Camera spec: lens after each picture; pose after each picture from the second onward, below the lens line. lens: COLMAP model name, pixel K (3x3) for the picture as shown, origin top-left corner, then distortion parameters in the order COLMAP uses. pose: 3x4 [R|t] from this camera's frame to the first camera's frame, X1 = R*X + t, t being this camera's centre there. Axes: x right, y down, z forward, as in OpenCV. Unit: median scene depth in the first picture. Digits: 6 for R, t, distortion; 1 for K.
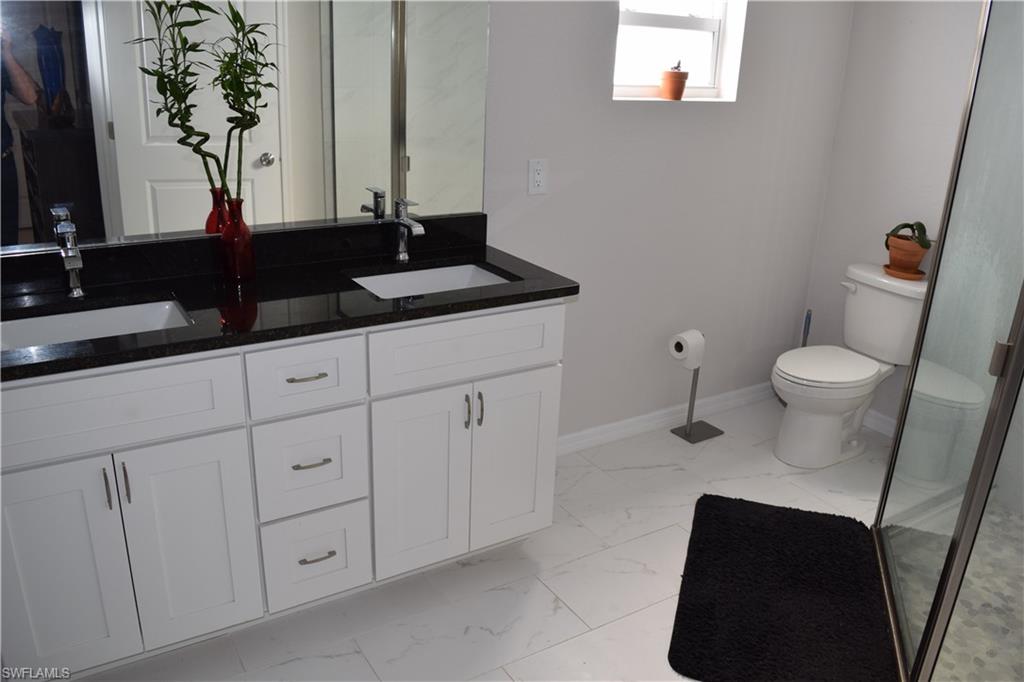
lens RADIAL K [[802.8, 0, 512.0], [0, 802.8, 341.0], [0, 0, 1]] dist [-0.102193, -0.001633]
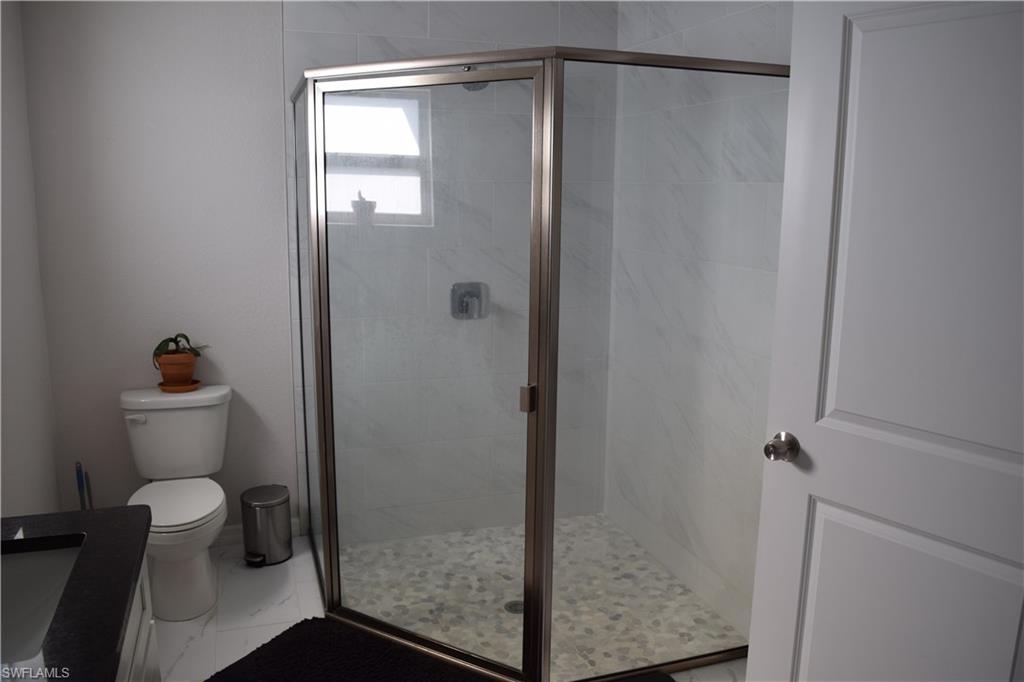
lens RADIAL K [[802.8, 0, 512.0], [0, 802.8, 341.0], [0, 0, 1]] dist [-0.102193, -0.001633]
pose [[0.226602, -0.216628, 0.949591, -0.341599], [0.341900, 0.930602, 0.130708, -0.130269], [-0.912007, 0.295046, 0.284941, 0.328492]]
